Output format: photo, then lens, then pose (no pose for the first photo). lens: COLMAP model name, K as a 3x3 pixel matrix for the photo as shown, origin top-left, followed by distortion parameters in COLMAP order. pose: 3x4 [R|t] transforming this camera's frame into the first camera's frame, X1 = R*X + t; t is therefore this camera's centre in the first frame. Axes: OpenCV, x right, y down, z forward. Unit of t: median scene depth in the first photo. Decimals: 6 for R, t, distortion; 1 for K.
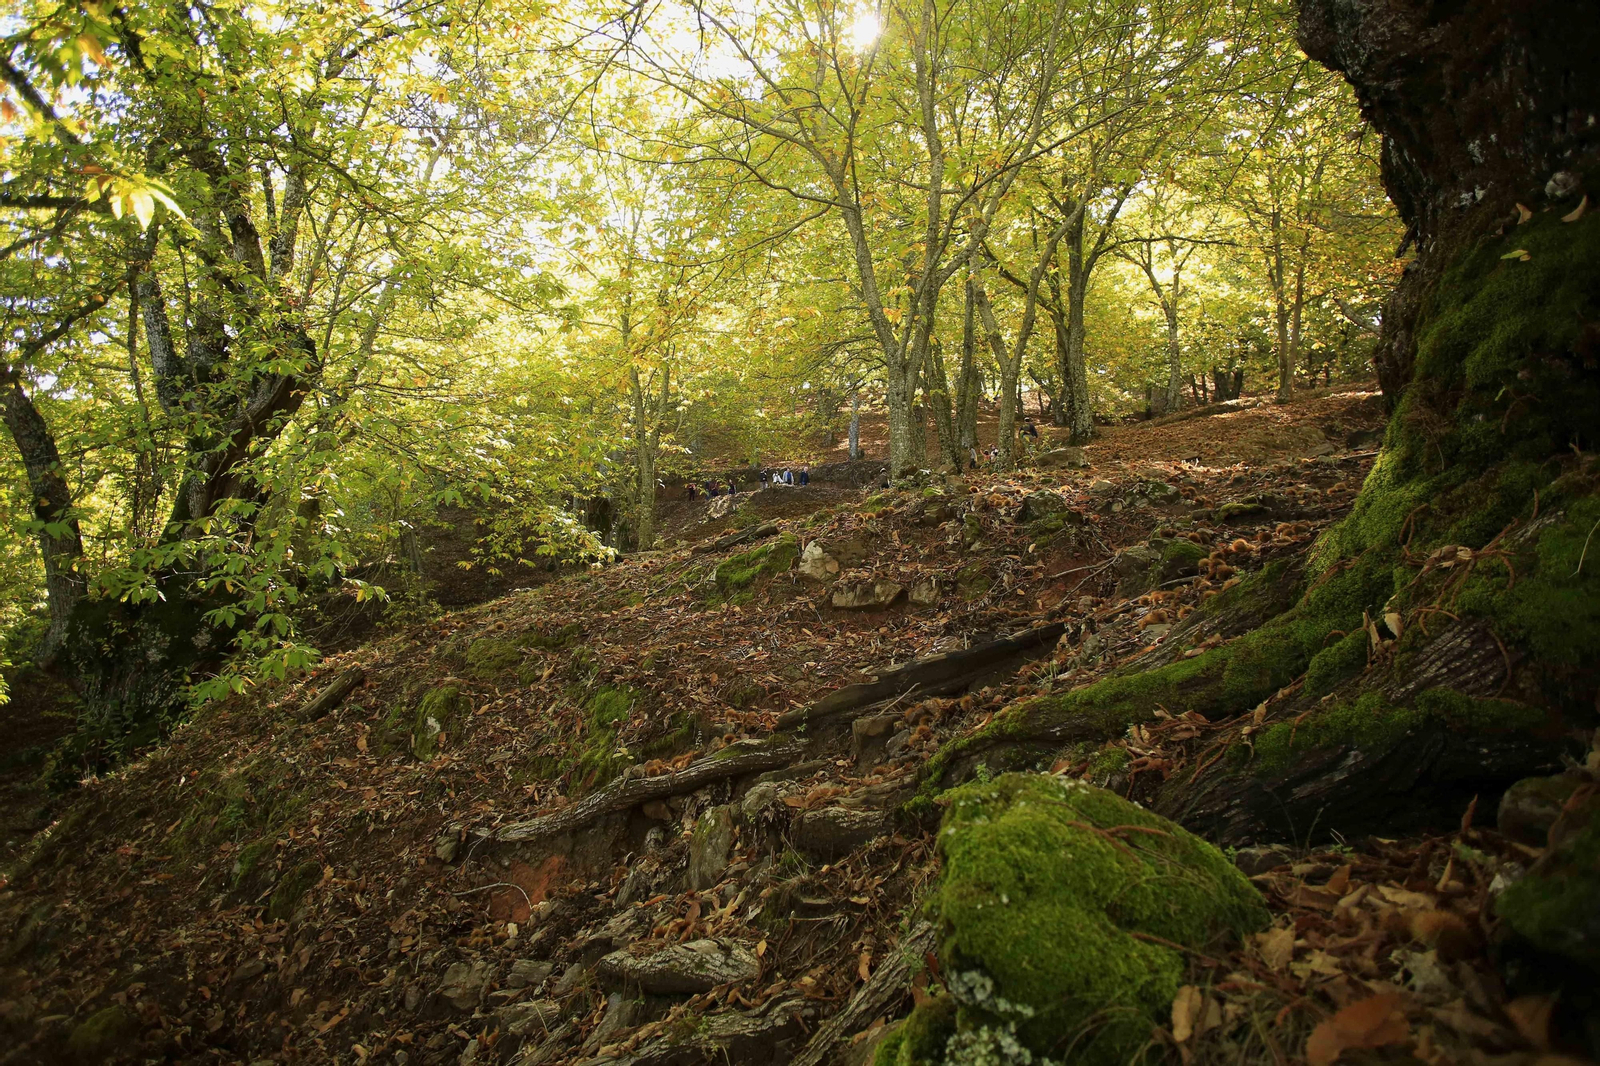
lens RADIAL K [[911.4, 0, 800.0], [0, 911.4, 533.0], [0, 0, 1]] dist [-0.088457, 0.047549]
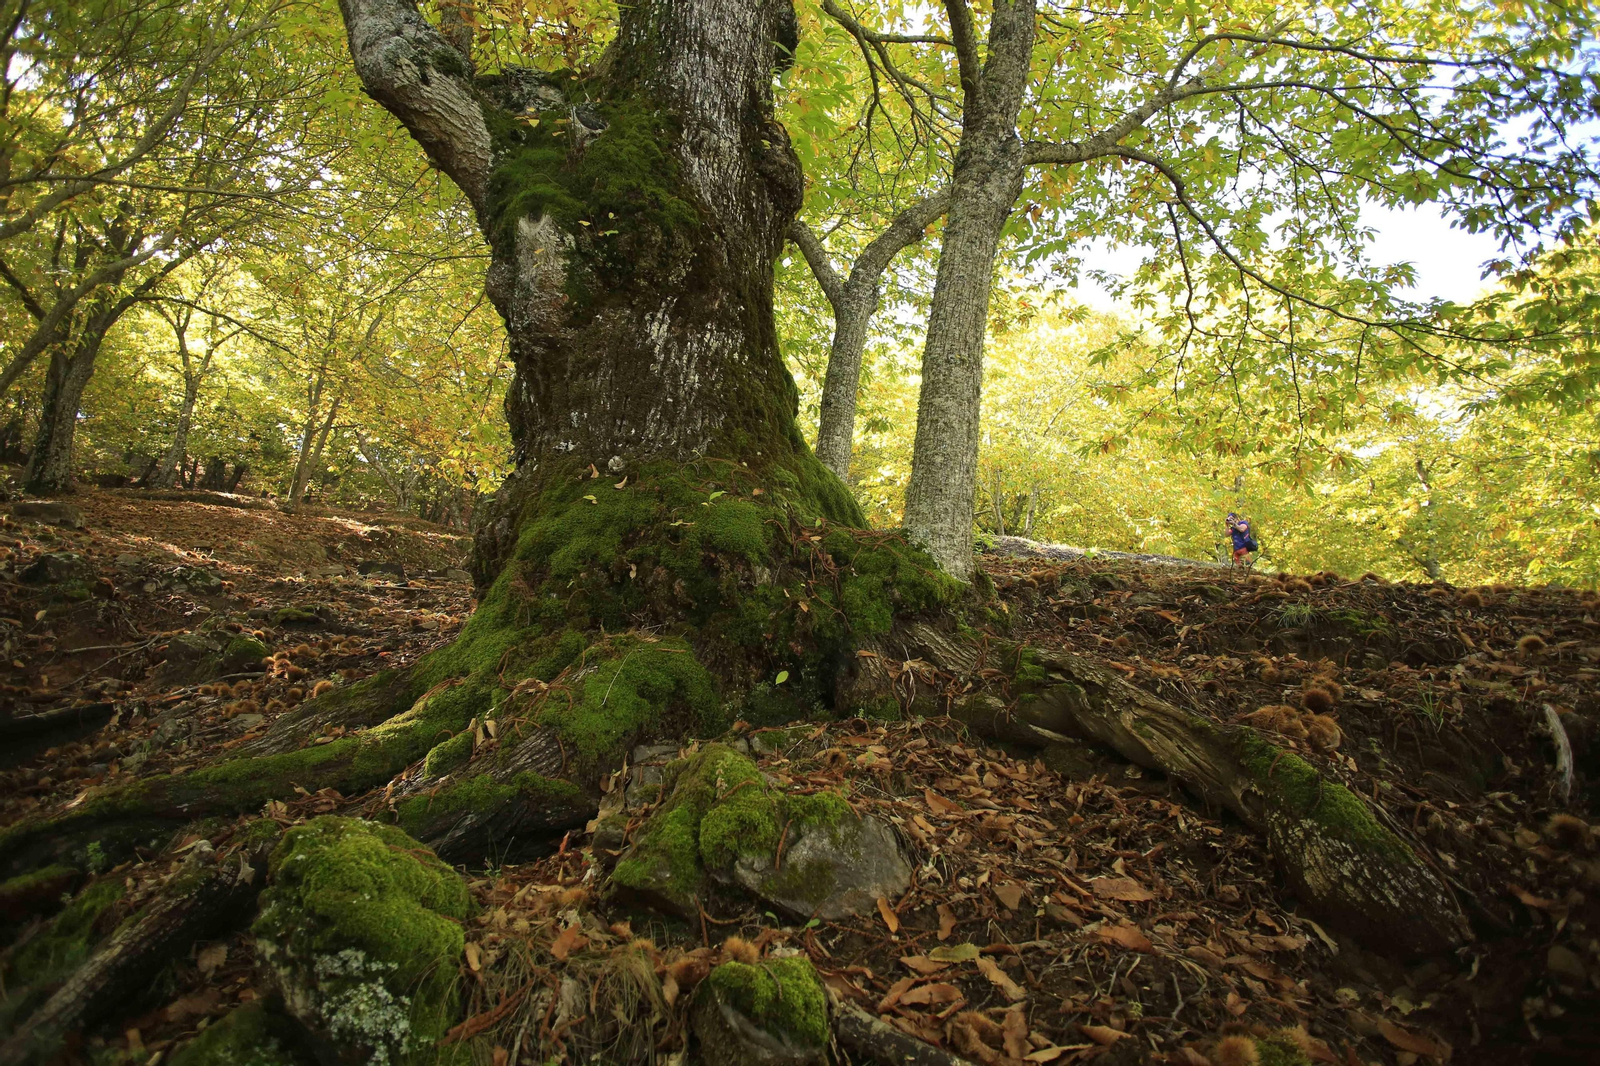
lens RADIAL K [[911.4, 0, 800.0], [0, 911.4, 533.0], [0, 0, 1]] dist [-0.088457, 0.047549]
pose [[0.464512, 0.248121, 0.850097, -0.337827], [-0.142956, 0.968366, -0.204527, 0.019743], [-0.873952, -0.026521, 0.485288, -0.108459]]
